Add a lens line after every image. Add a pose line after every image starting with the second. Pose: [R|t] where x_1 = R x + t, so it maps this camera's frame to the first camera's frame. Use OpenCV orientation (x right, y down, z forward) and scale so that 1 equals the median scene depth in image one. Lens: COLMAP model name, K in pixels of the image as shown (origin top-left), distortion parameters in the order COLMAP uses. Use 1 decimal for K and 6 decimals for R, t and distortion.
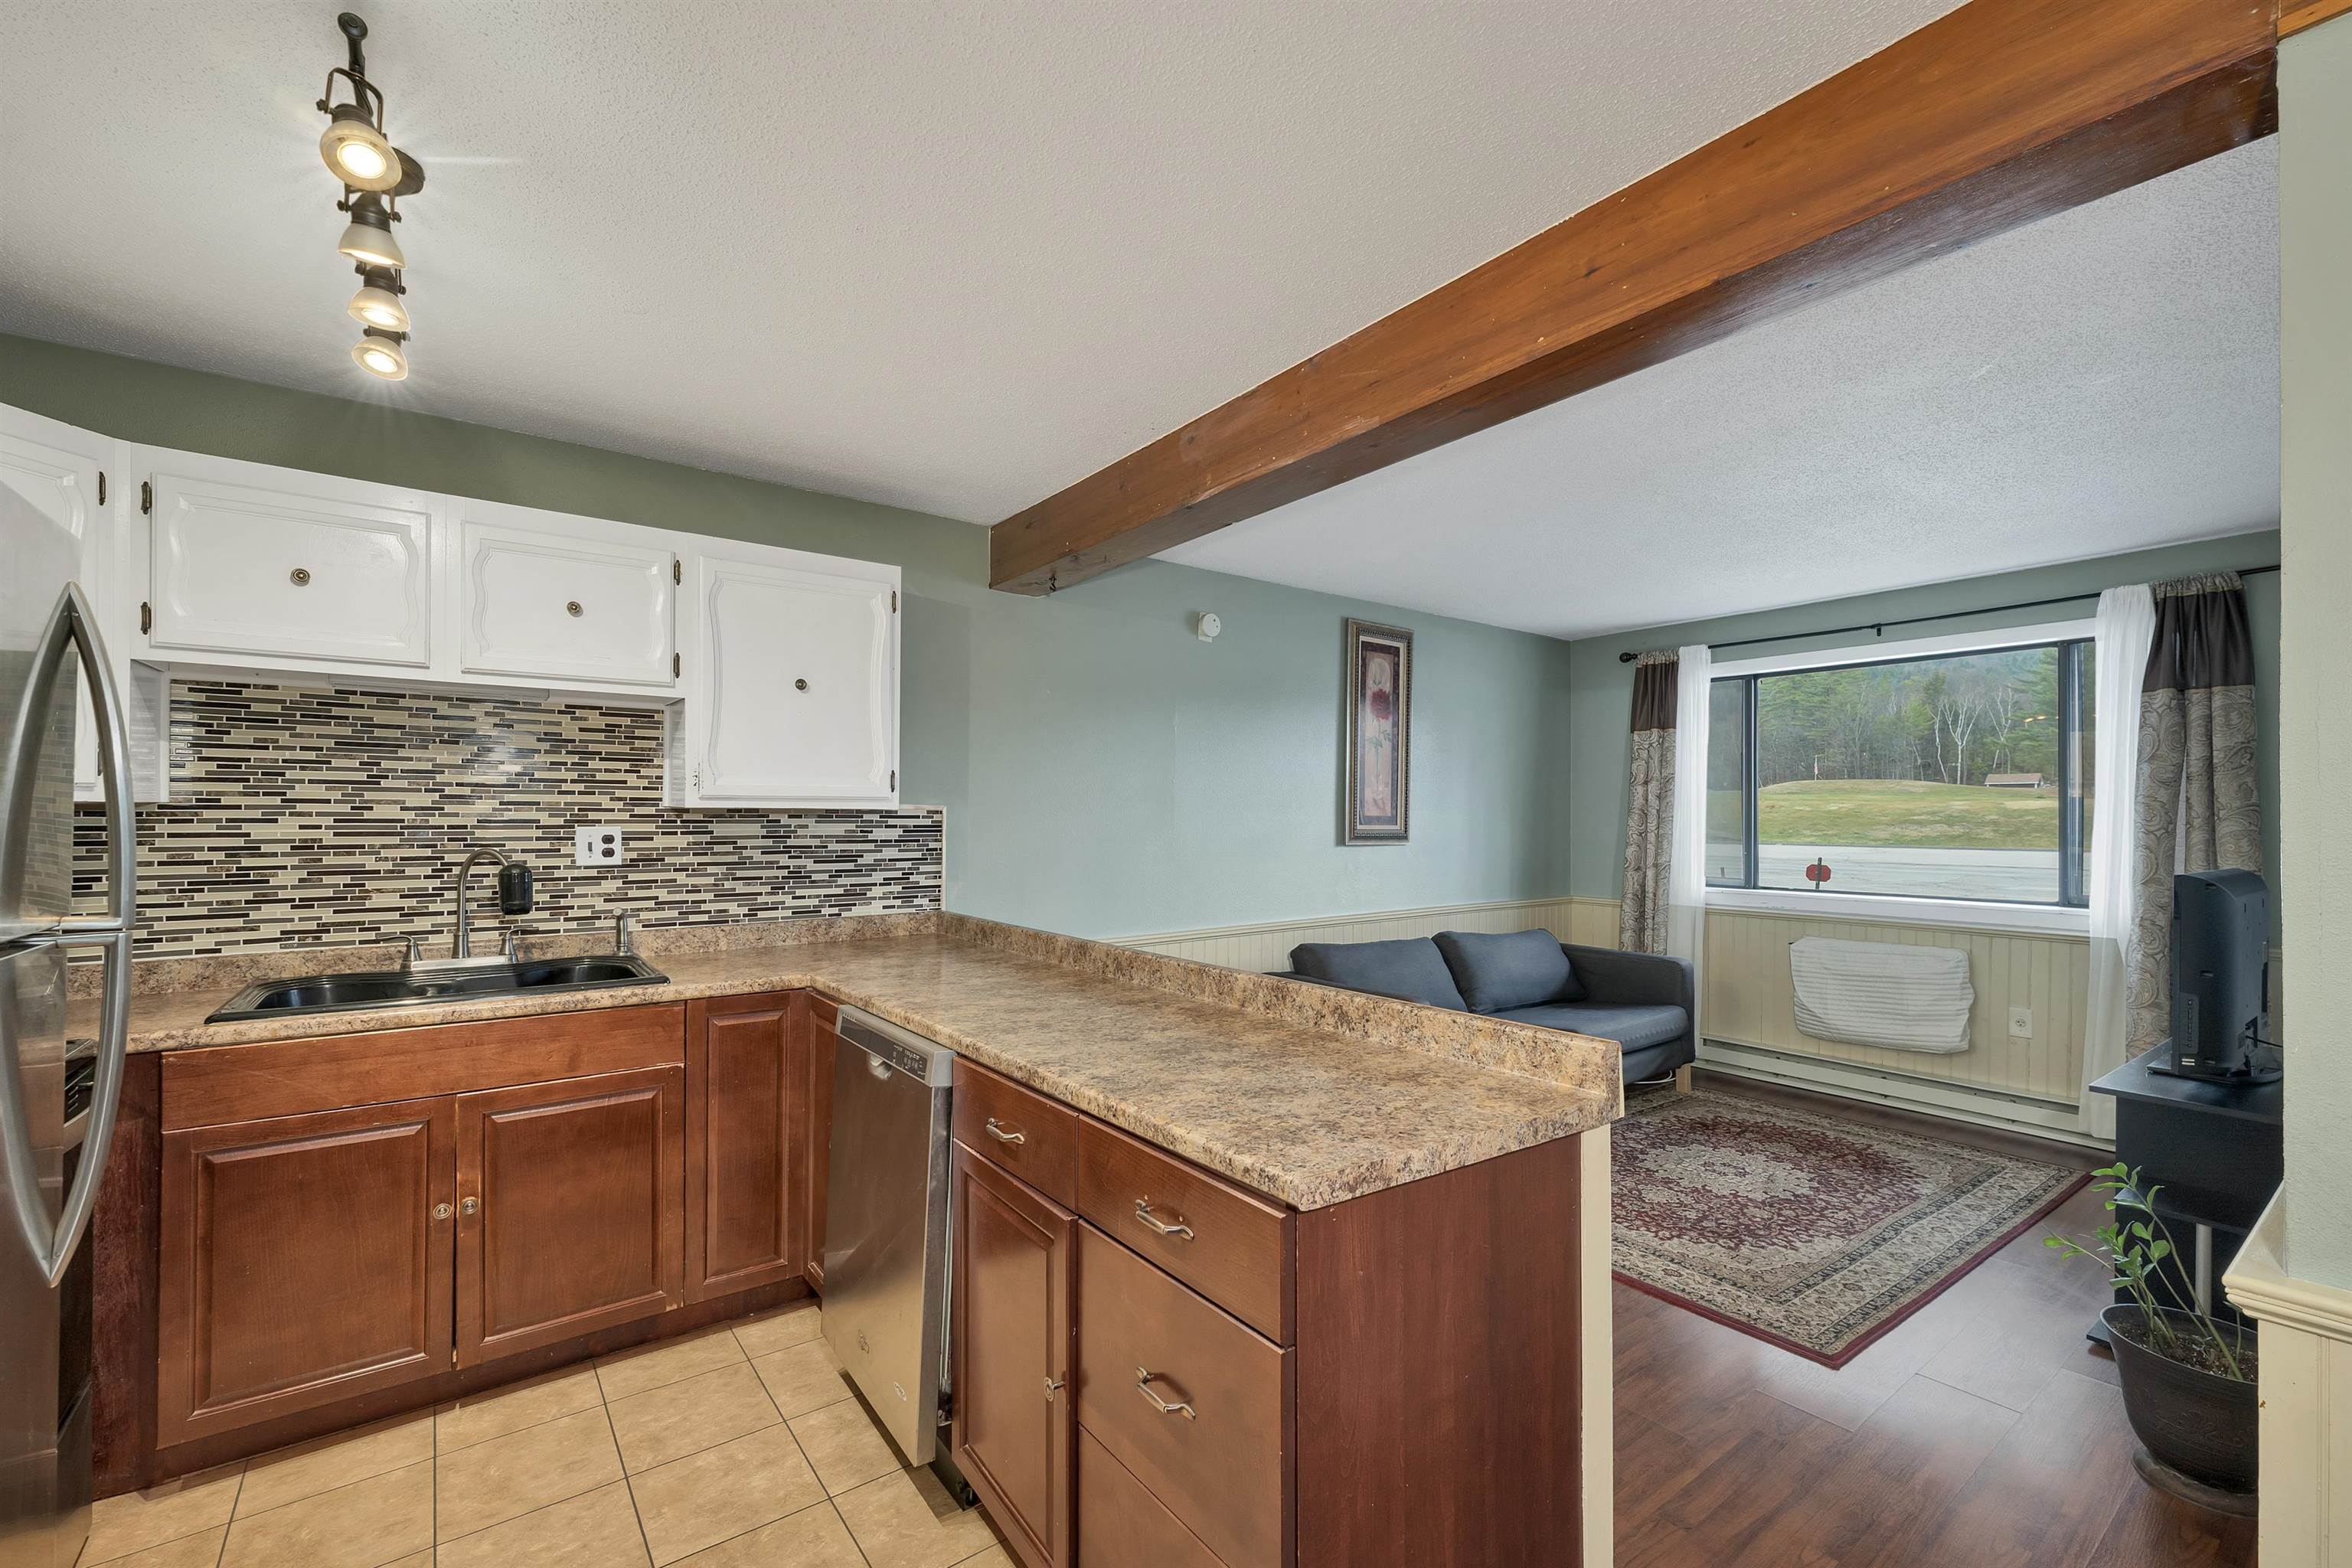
lens RADIAL K [[982.4, 0, 1178.9], [0, 982.4, 807.8], [0, 0, 1]] dist [0.001866, -0.000339]
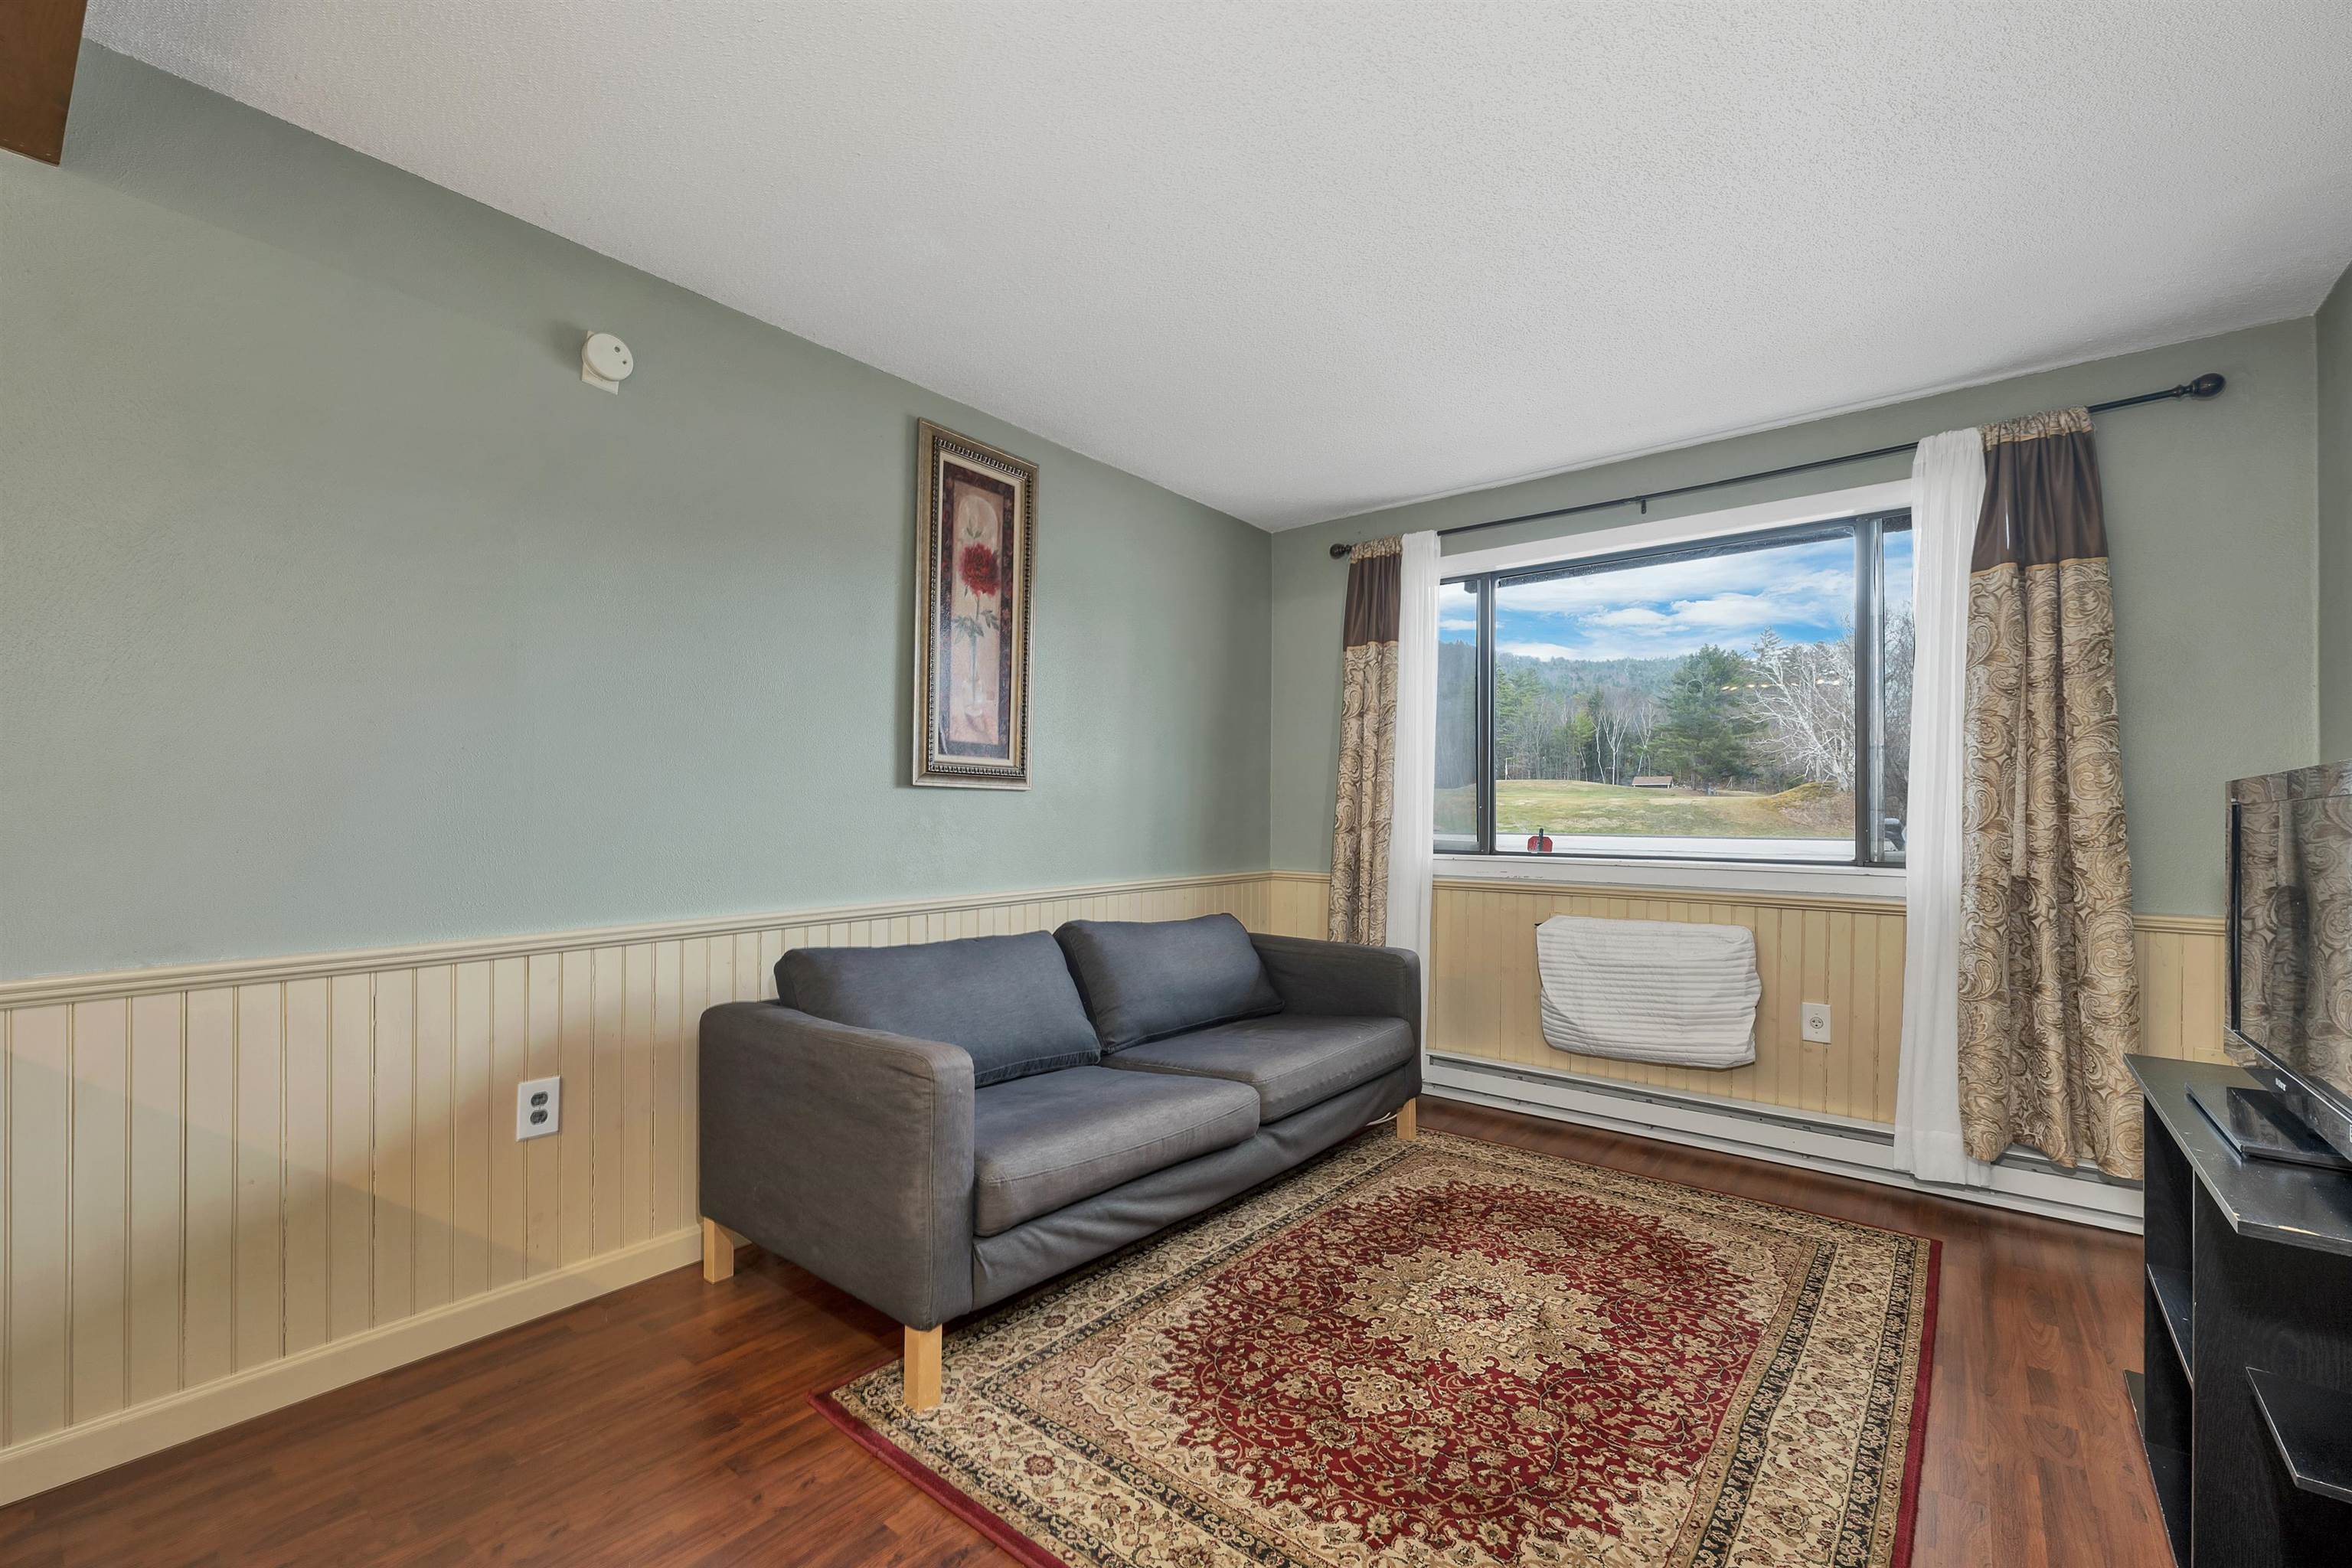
lens RADIAL K [[982.4, 0, 1198.1], [0, 982.4, 795.9], [0, 0, 1]] dist [0.001866, -0.000339]
pose [[0.963340, 0.007262, 0.268186, 0.271698], [-0.005531, 0.999959, -0.007207, 0.073866], [-0.268227, 0.005460, 0.963340, 0.548078]]
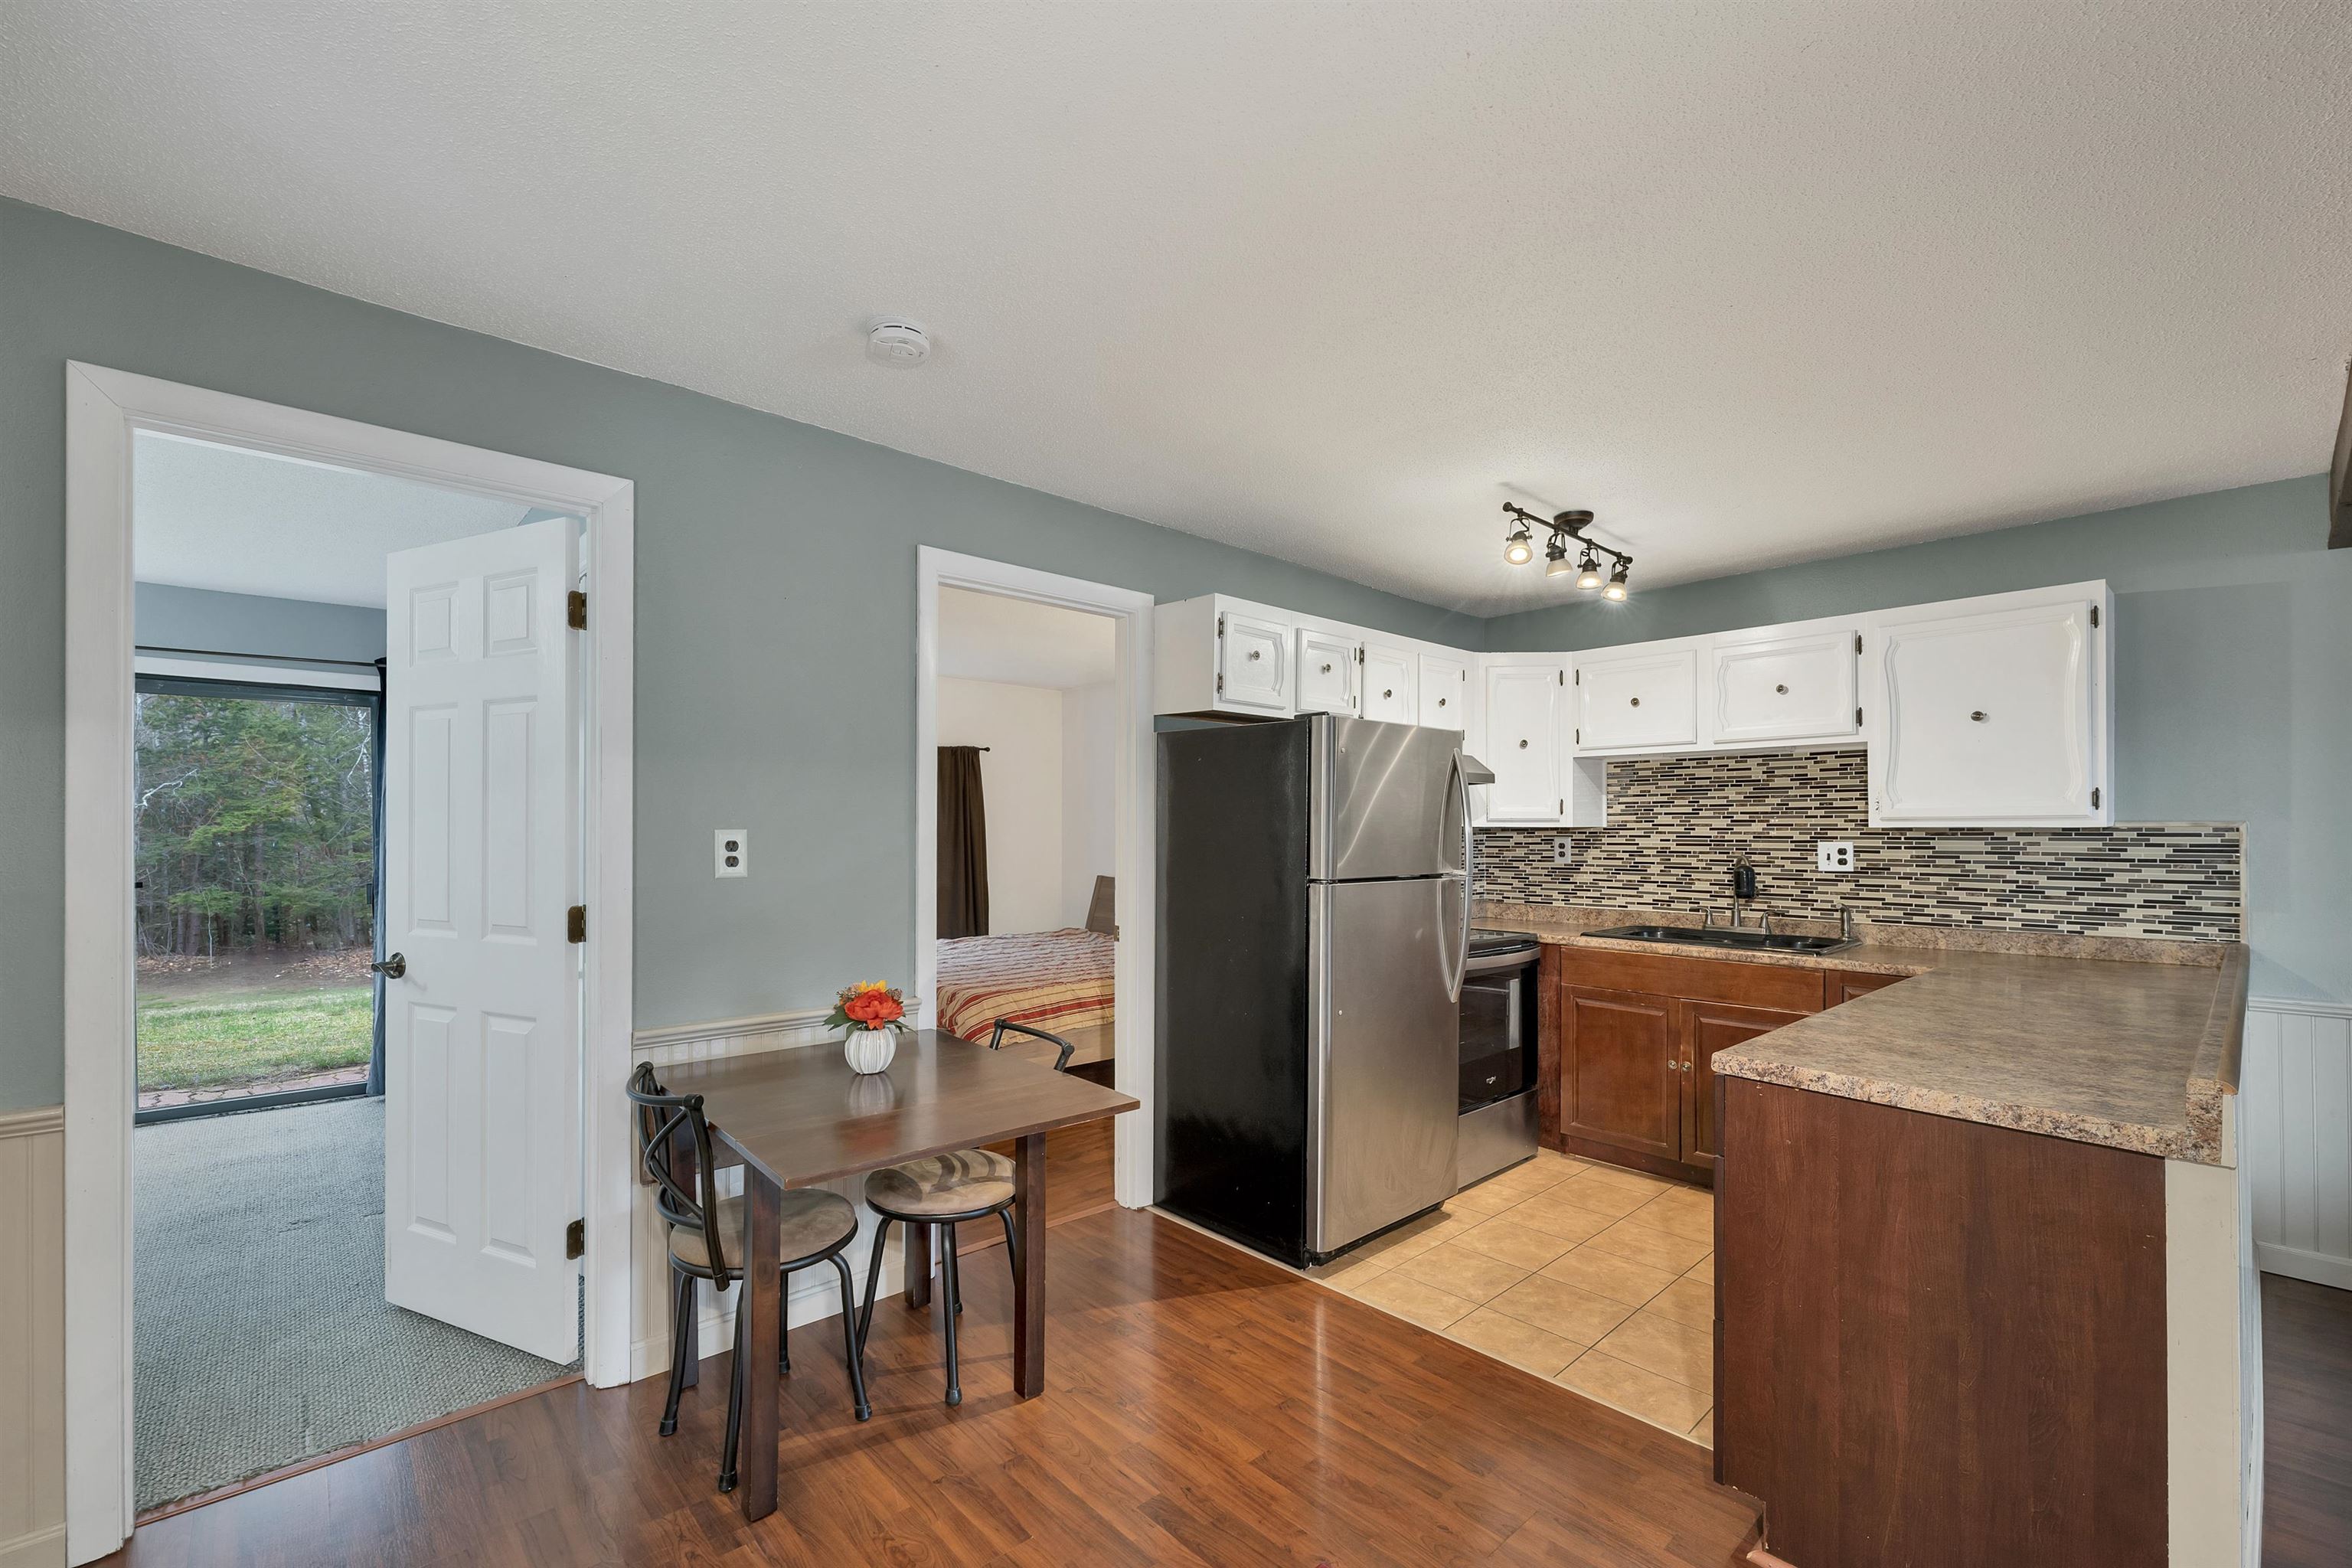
lens RADIAL K [[982.4, 0, 1162.1], [0, 982.4, 830.1], [0, 0, 1]] dist [0.001866, -0.000339]
pose [[0.094804, -0.003325, -0.995490, 0.609134], [0.007951, 0.999965, -0.002583, -0.000461], [0.995464, -0.007670, 0.094827, -0.030620]]
